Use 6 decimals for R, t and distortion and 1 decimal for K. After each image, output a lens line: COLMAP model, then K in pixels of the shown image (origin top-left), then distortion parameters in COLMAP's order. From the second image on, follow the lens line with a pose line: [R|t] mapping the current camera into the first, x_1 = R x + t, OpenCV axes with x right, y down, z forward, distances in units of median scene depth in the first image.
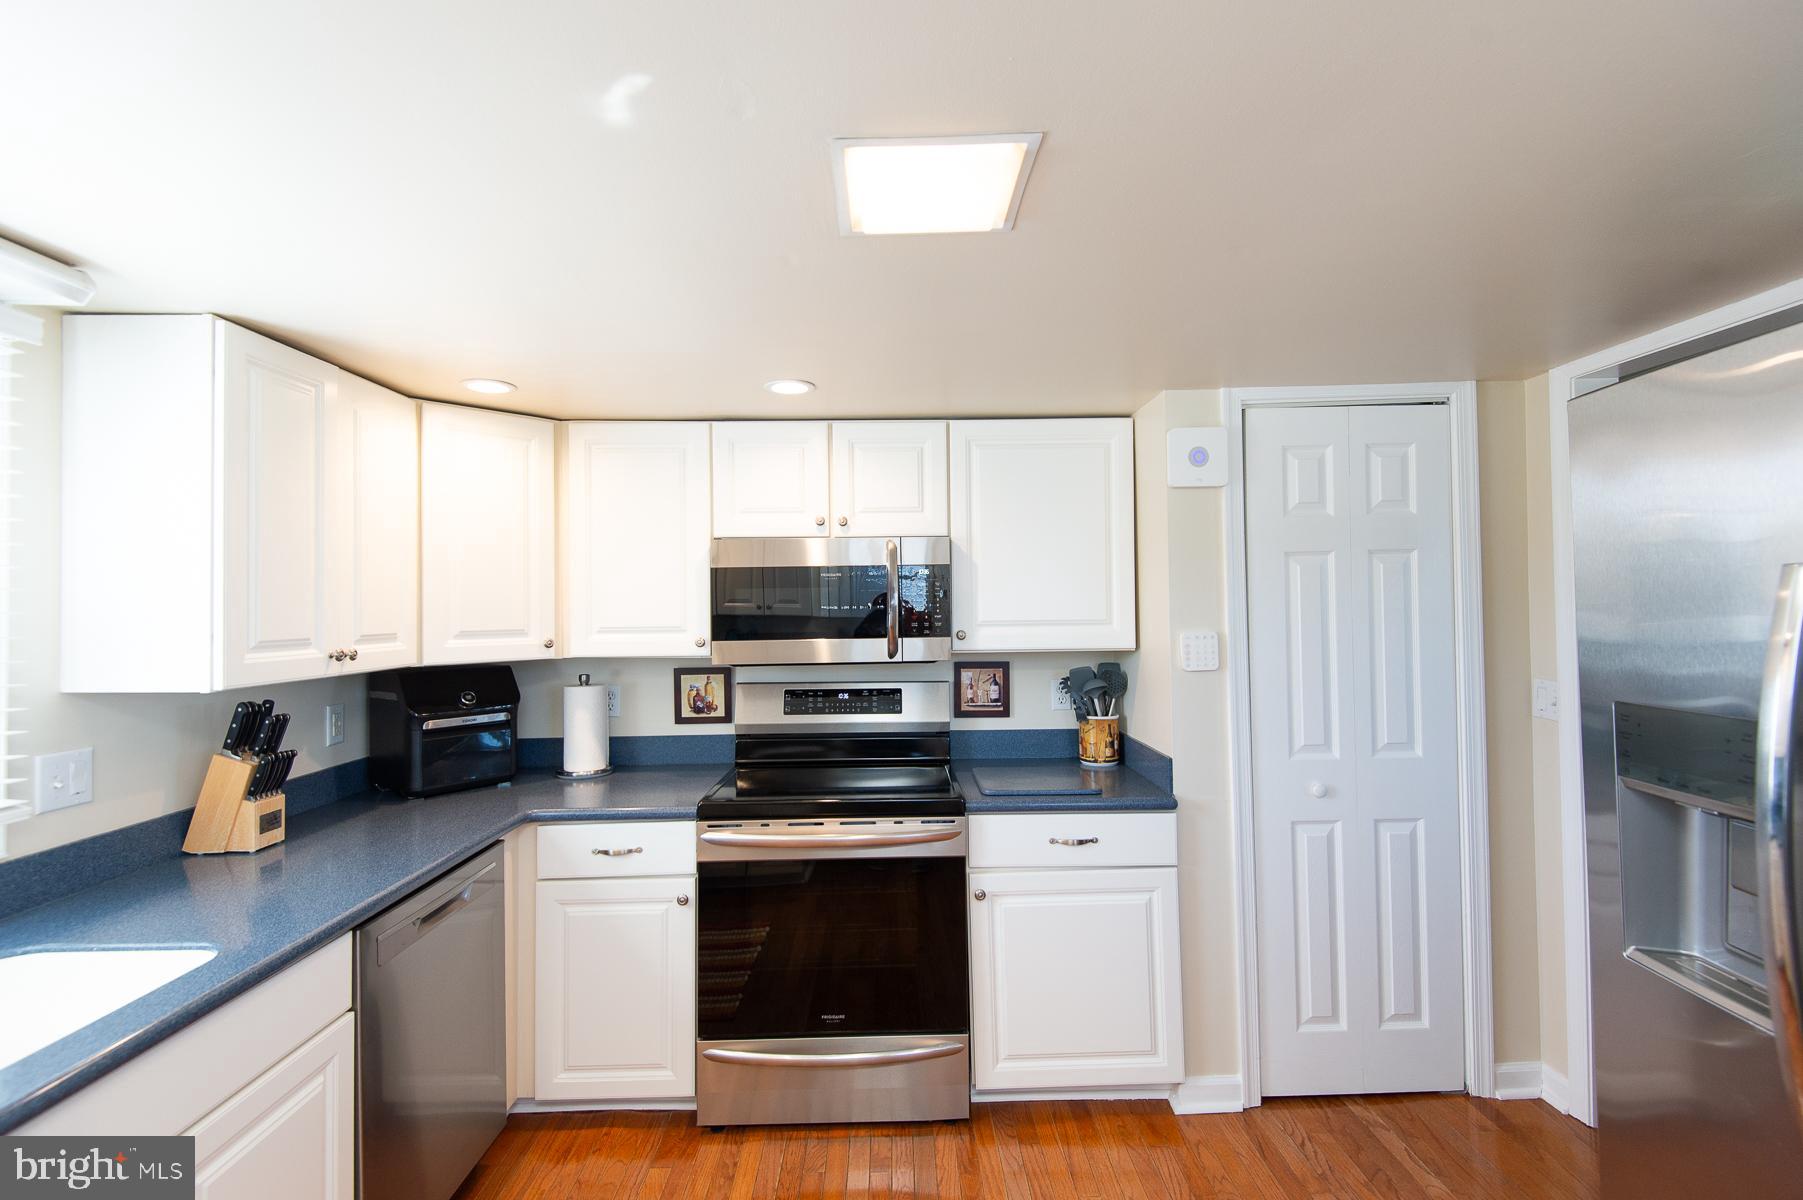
lens RADIAL K [[826.3, 0, 908.5], [0, 826.3, 597.8], [0, 0, 1]] dist [0.037687, -0.026203]
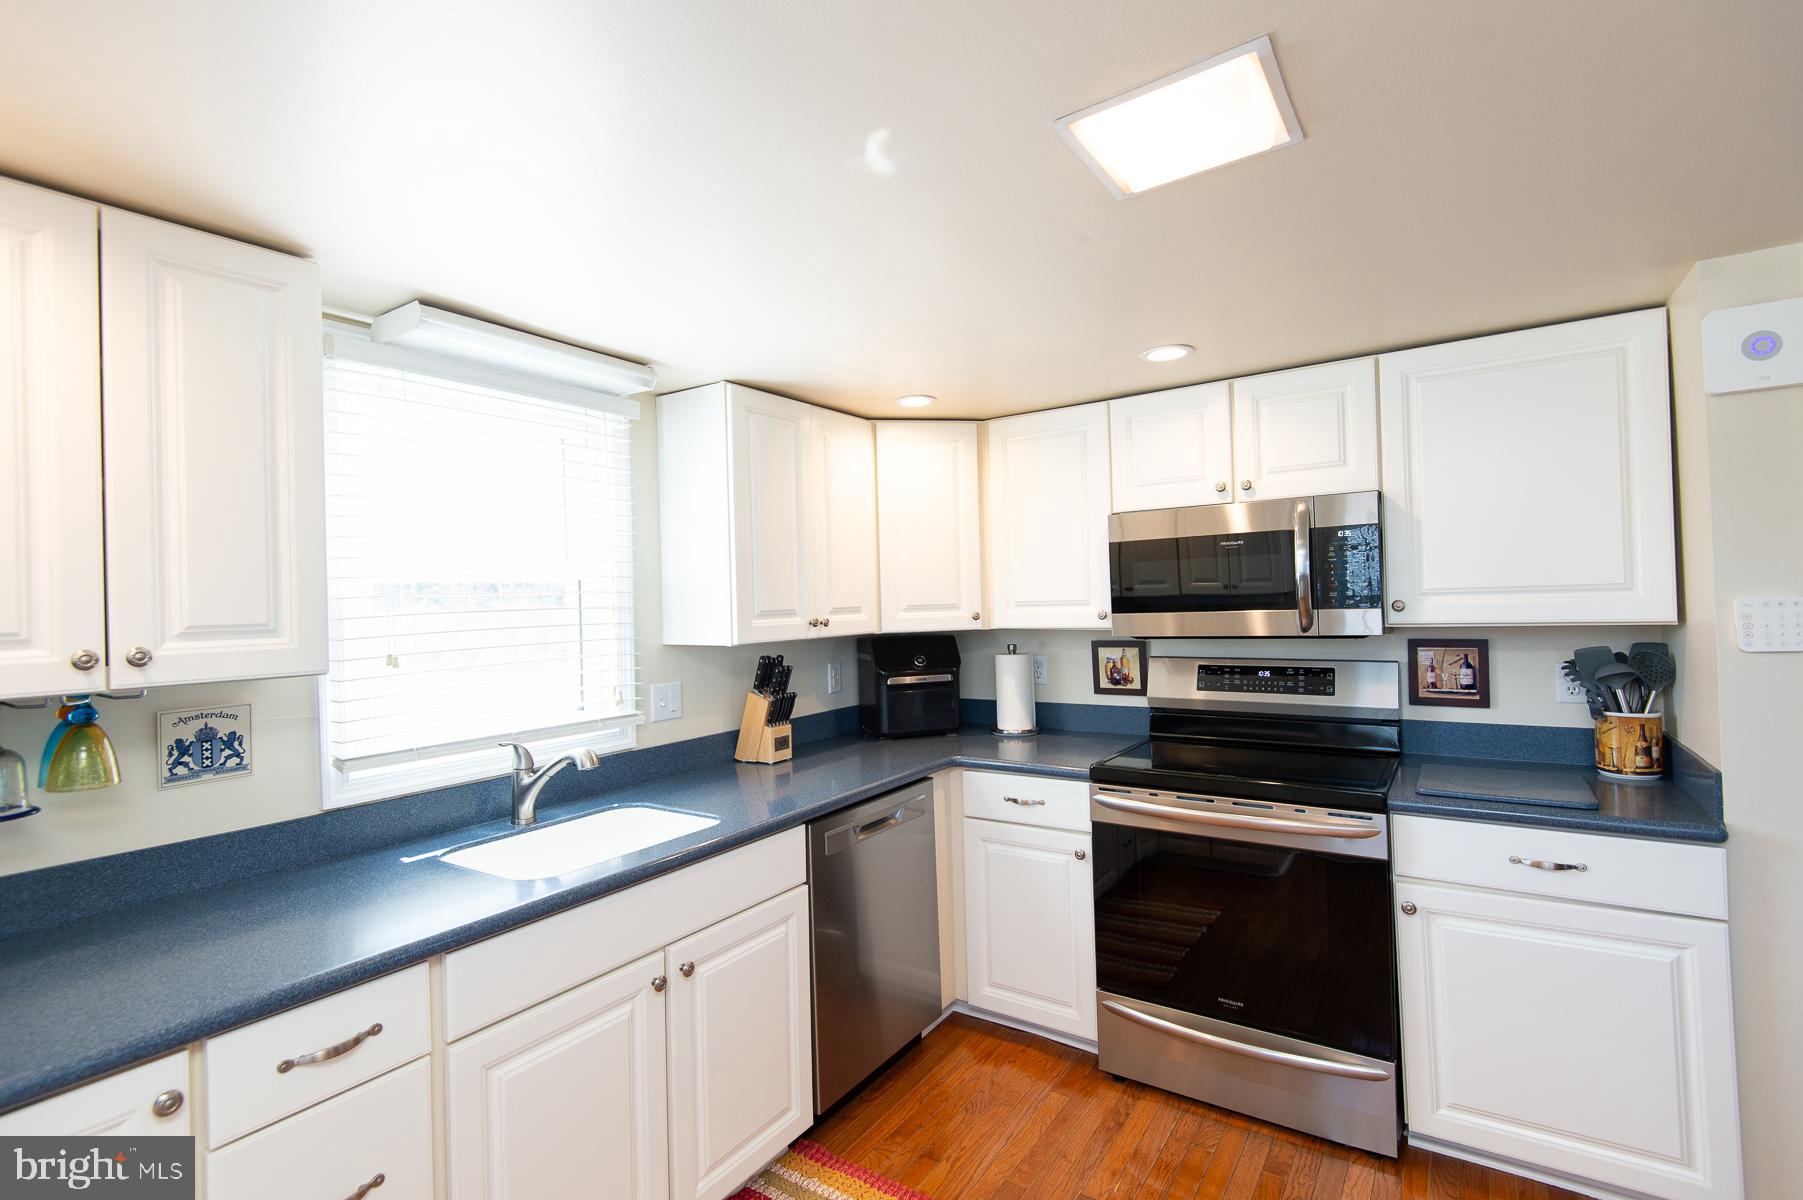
lens RADIAL K [[826.3, 0, 908.5], [0, 826.3, 597.8], [0, 0, 1]] dist [0.037687, -0.026203]
pose [[0.819658, -0.015207, -0.572652, 0.151492], [0.026282, 0.999593, 0.011074, 0.014802], [0.572250, -0.024128, 0.819724, 0.007731]]
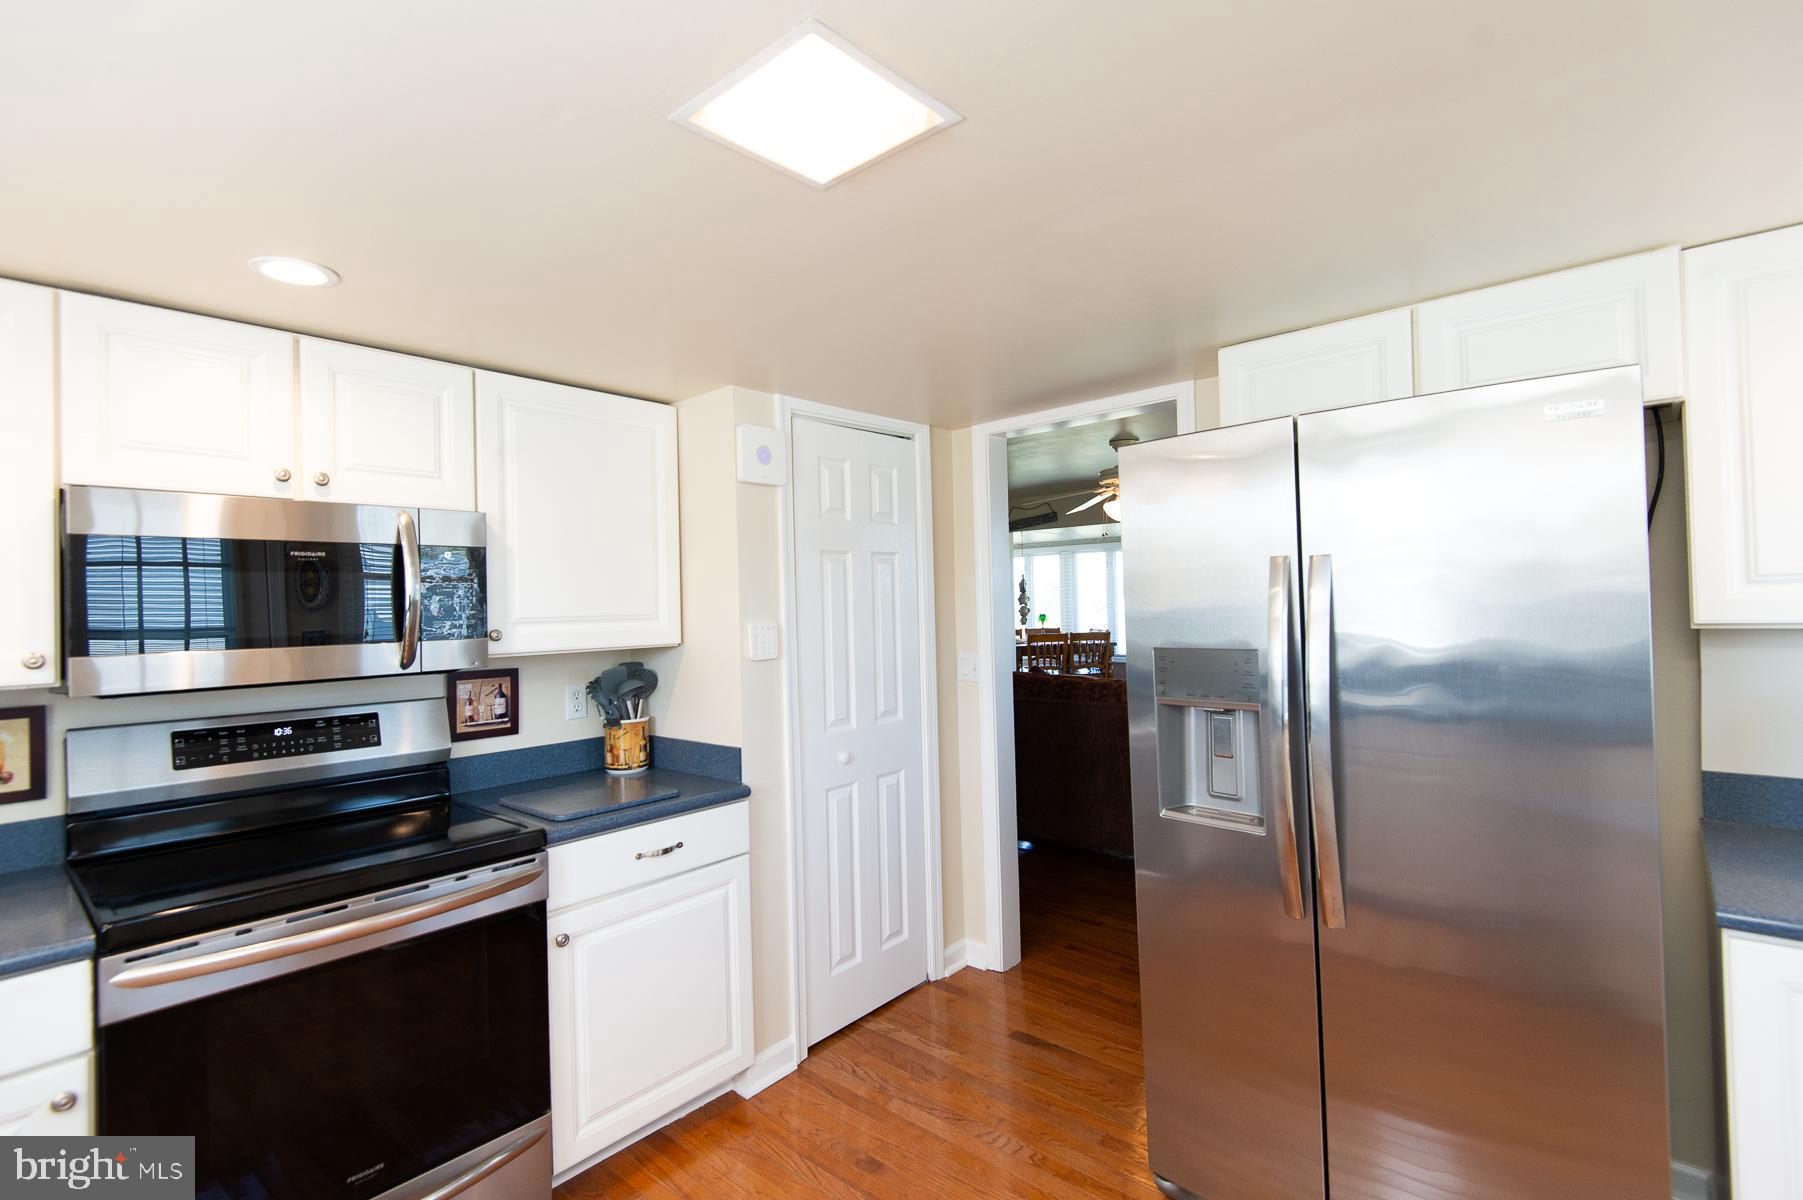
lens RADIAL K [[826.3, 0, 908.5], [0, 826.3, 597.8], [0, 0, 1]] dist [0.037687, -0.026203]
pose [[0.675343, 0.002702, 0.737499, -0.282991], [0.009092, 0.999887, -0.011990, 0.022799], [-0.737448, 0.014802, 0.675242, 0.155088]]
